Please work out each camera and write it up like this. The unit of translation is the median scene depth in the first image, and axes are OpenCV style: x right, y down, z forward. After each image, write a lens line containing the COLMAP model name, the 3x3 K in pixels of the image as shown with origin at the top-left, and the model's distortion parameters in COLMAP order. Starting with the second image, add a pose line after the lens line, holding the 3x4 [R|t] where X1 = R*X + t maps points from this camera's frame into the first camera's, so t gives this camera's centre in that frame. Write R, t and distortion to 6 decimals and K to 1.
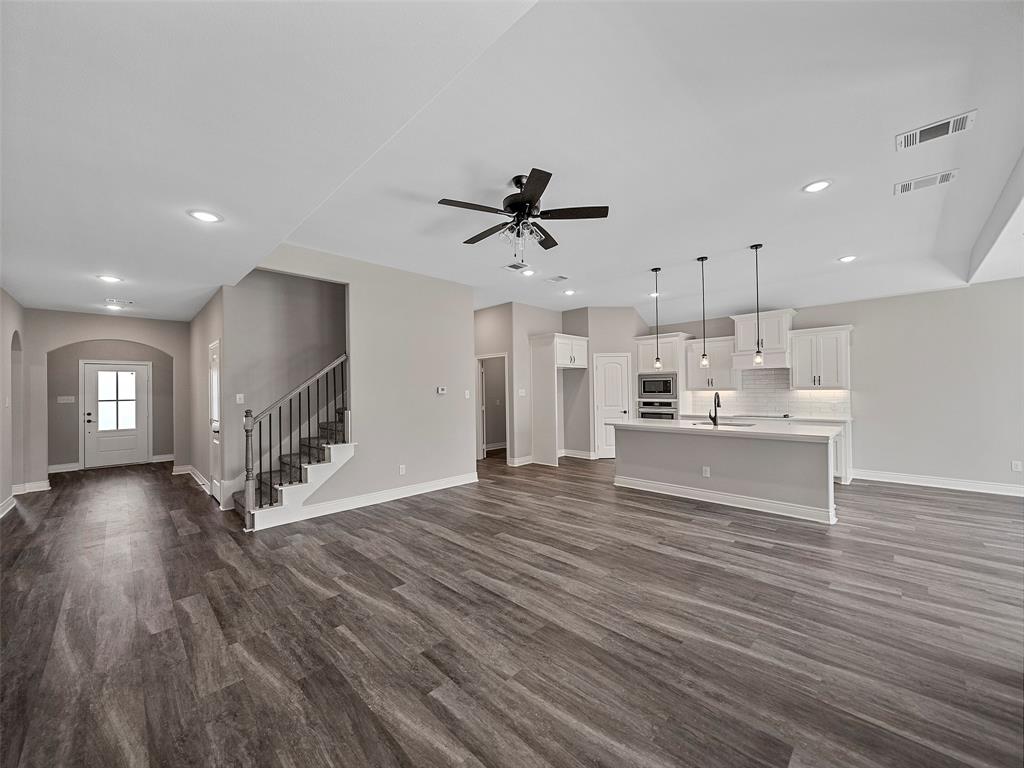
lens RADIAL K [[398.6, 0, 507.5], [0, 398.6, 384.7], [0, 0, 1]] dist [-0.008133, 0.001016]
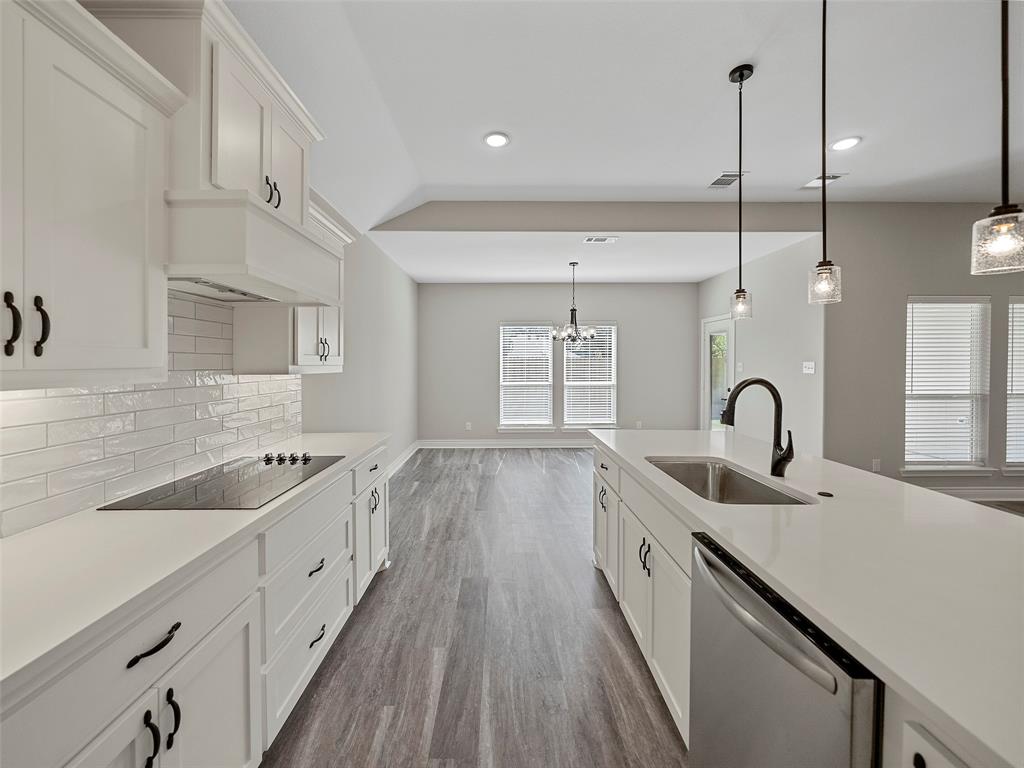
lens RADIAL K [[398.6, 0, 503.6], [0, 398.6, 370.8], [0, 0, 1]] dist [-0.008133, 0.001016]
pose [[-0.709960, 0.000329, 0.704242, 0.419425], [0.001394, 0.999999, 0.000938, 0.012480], [-0.704241, 0.001647, -0.709959, 1.292604]]
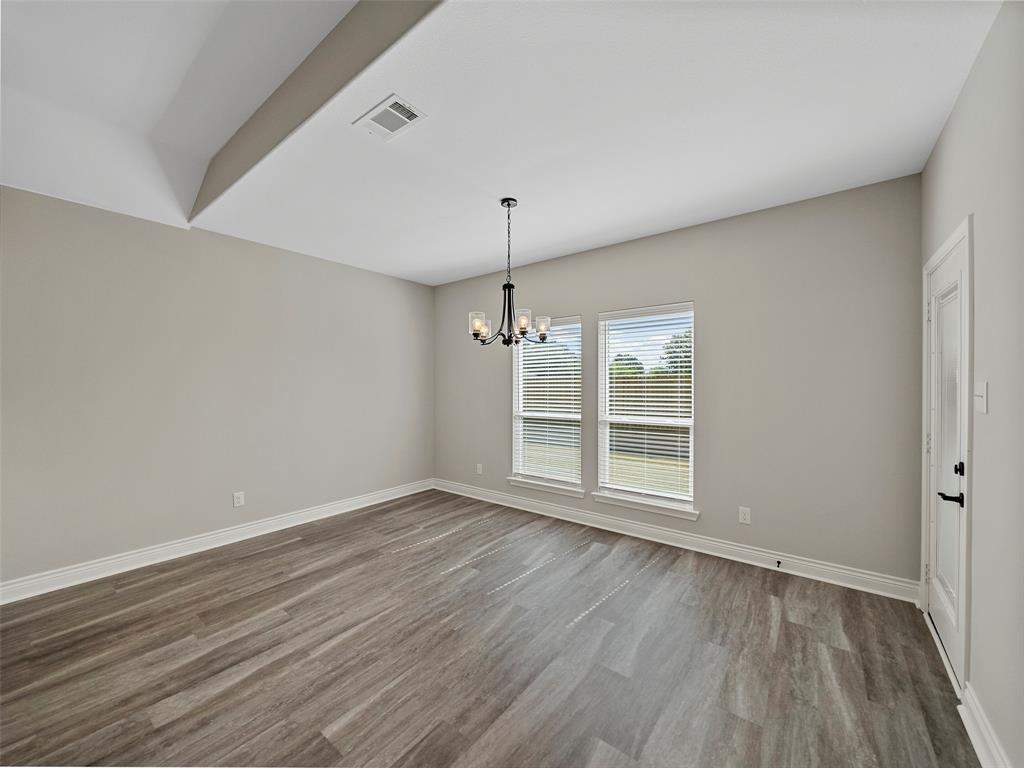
lens RADIAL K [[398.6, 0, 511.8], [0, 398.6, 383.1], [0, 0, 1]] dist [-0.008133, 0.001016]
pose [[-0.123536, 0.012473, 0.992262, 0.459457], [-0.008724, 0.999869, -0.013655, 0.001118], [-0.992302, -0.010343, -0.123411, 0.537701]]
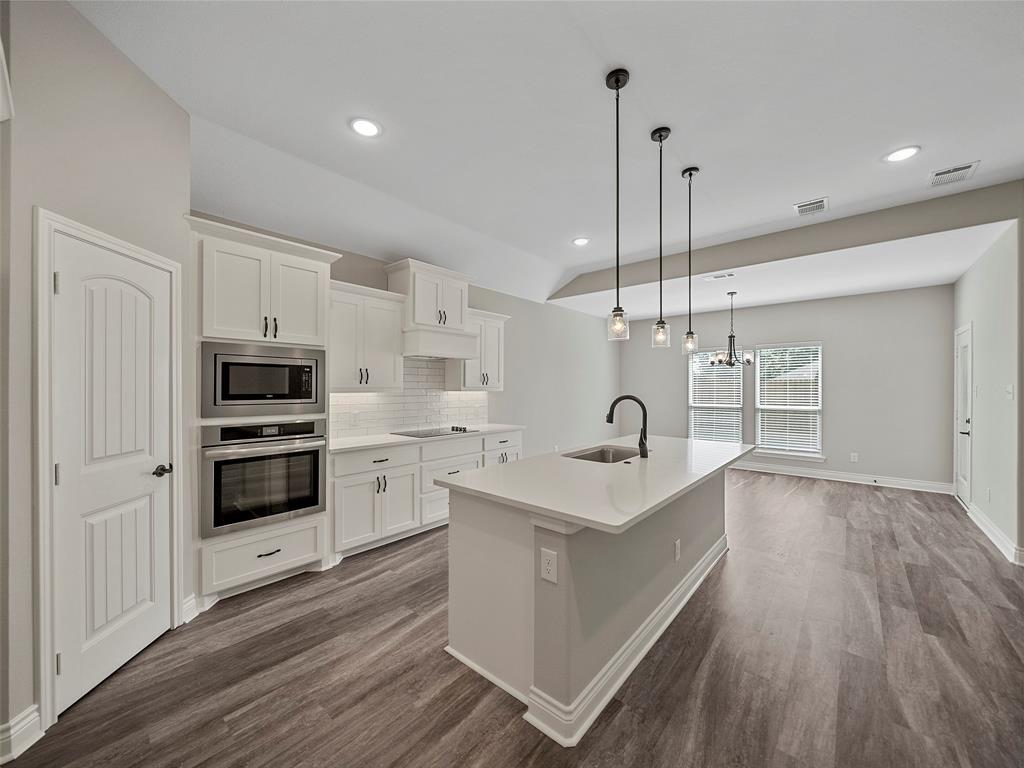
lens RADIAL K [[398.6, 0, 512.8], [0, 398.6, 385.3], [0, 0, 1]] dist [-0.008133, 0.001016]
pose [[-0.076959, 0.014347, 0.996931, 0.003141], [-0.011334, 0.999819, -0.015263, 0.015481], [-0.996970, -0.012474, -0.076782, 1.123328]]
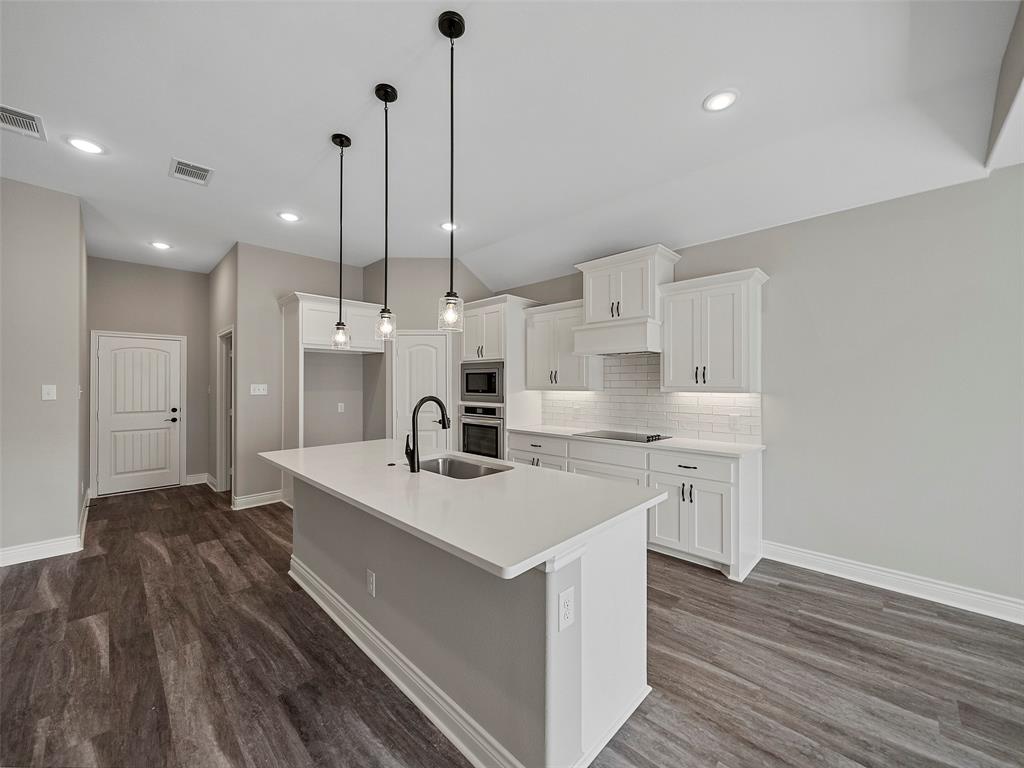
lens RADIAL K [[398.6, 0, 509.6], [0, 398.6, 381.9], [0, 0, 1]] dist [-0.008133, 0.001016]
pose [[0.999876, 0.011715, 0.010570, 0.574343], [-0.011754, 0.999924, 0.003601, 0.000739], [-0.010527, -0.003725, 0.999938, 0.514592]]
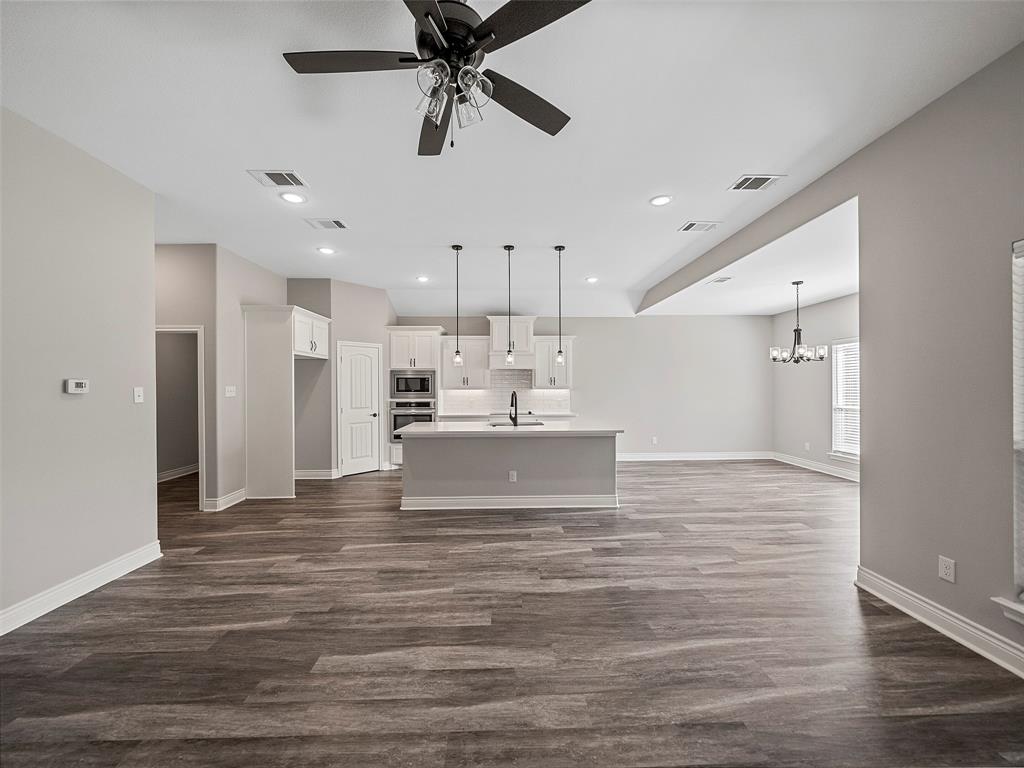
lens RADIAL K [[398.6, 0, 513.8], [0, 398.6, 384.3], [0, 0, 1]] dist [-0.008133, 0.001016]
pose [[0.679936, 0.012923, 0.733158, -0.165263], [-0.013411, 0.999897, -0.005186, 0.007569], [-0.733149, -0.006306, 0.680039, 0.328924]]
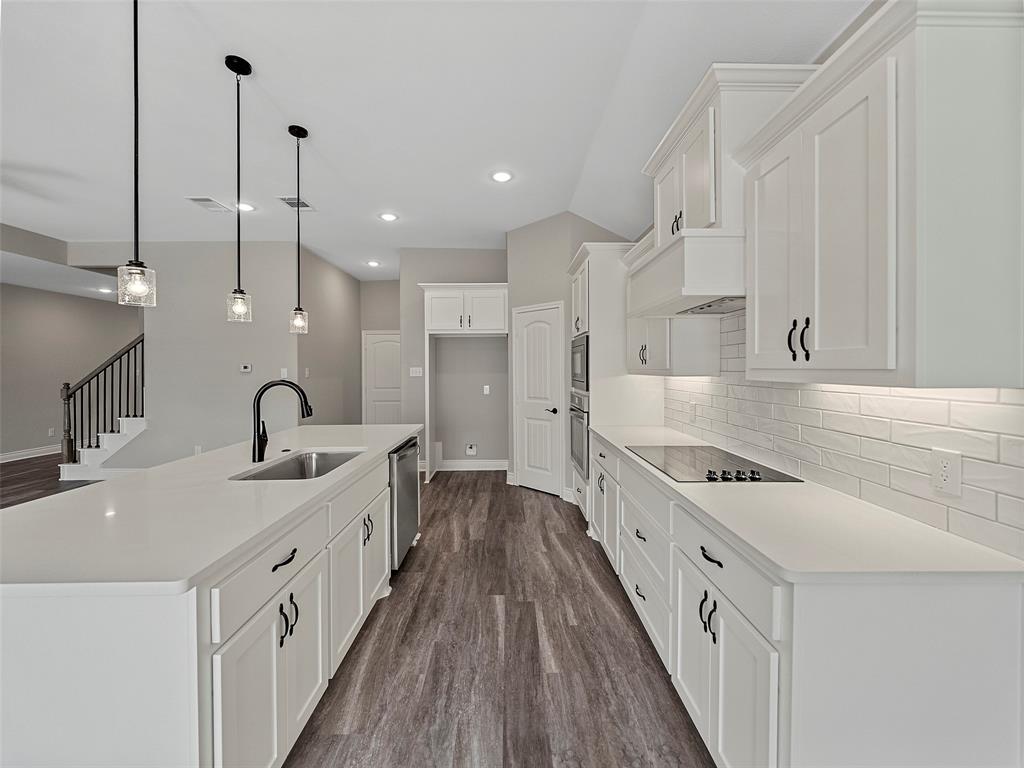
lens RADIAL K [[398.6, 0, 514.6], [0, 398.6, 374.1], [0, 0, 1]] dist [-0.008133, 0.001016]
pose [[0.719052, 0.018683, -0.694705, 0.915721], [0.003186, 0.999539, 0.030179, 0.002208], [0.694949, -0.023914, 0.718662, 0.824871]]
